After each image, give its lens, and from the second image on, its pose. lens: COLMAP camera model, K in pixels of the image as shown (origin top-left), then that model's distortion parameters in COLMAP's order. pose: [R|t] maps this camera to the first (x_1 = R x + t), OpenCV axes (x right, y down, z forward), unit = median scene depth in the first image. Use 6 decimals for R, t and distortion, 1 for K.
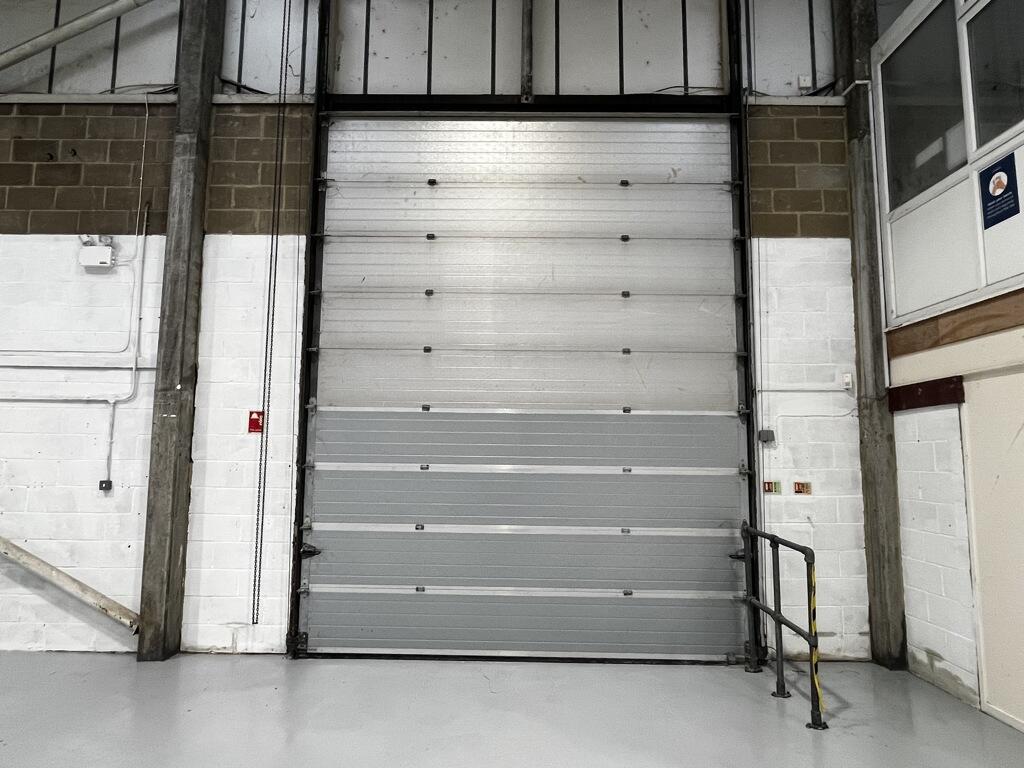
lens RADIAL K [[598.5, 0, 516.3], [0, 598.5, 386.9], [0, 0, 1]] dist [0.003848, -0.001312]
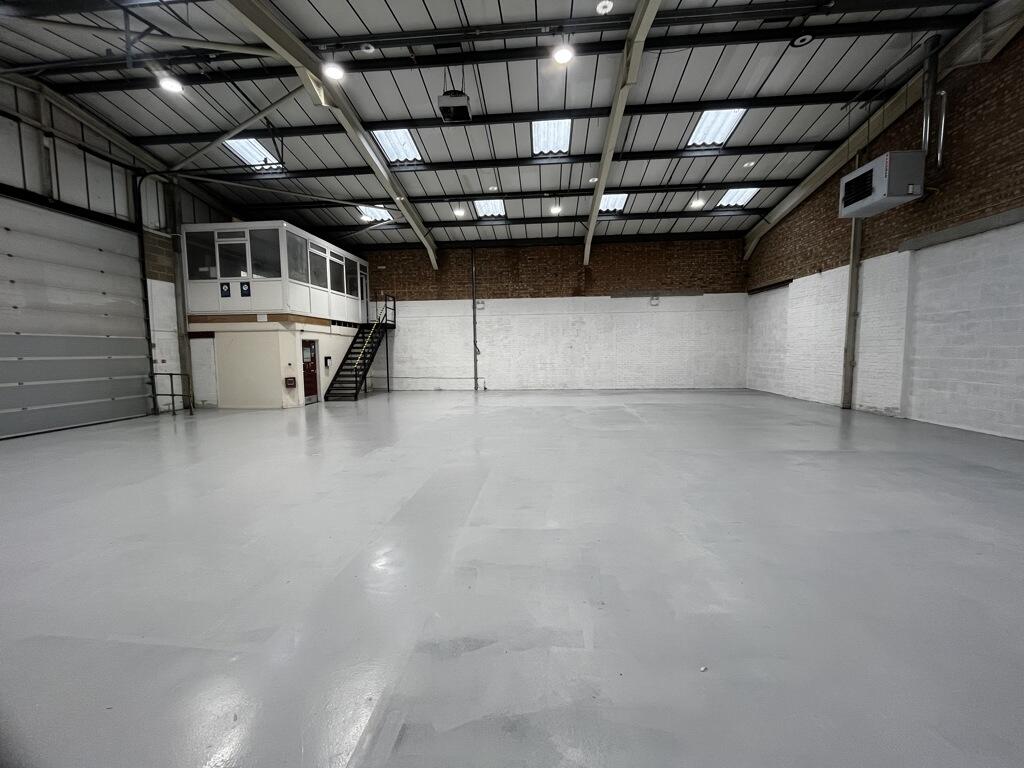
lens RADIAL K [[412.0, 0, 512.1], [0, 412.0, 380.5], [0, 0, 1]] dist [-0.007511, -0.000088]
pose [[0.069689, -0.083058, 0.994105, -1.572714], [-0.094498, 0.991497, 0.089465, -0.103595], [-0.993083, -0.100175, 0.061247, -1.001177]]
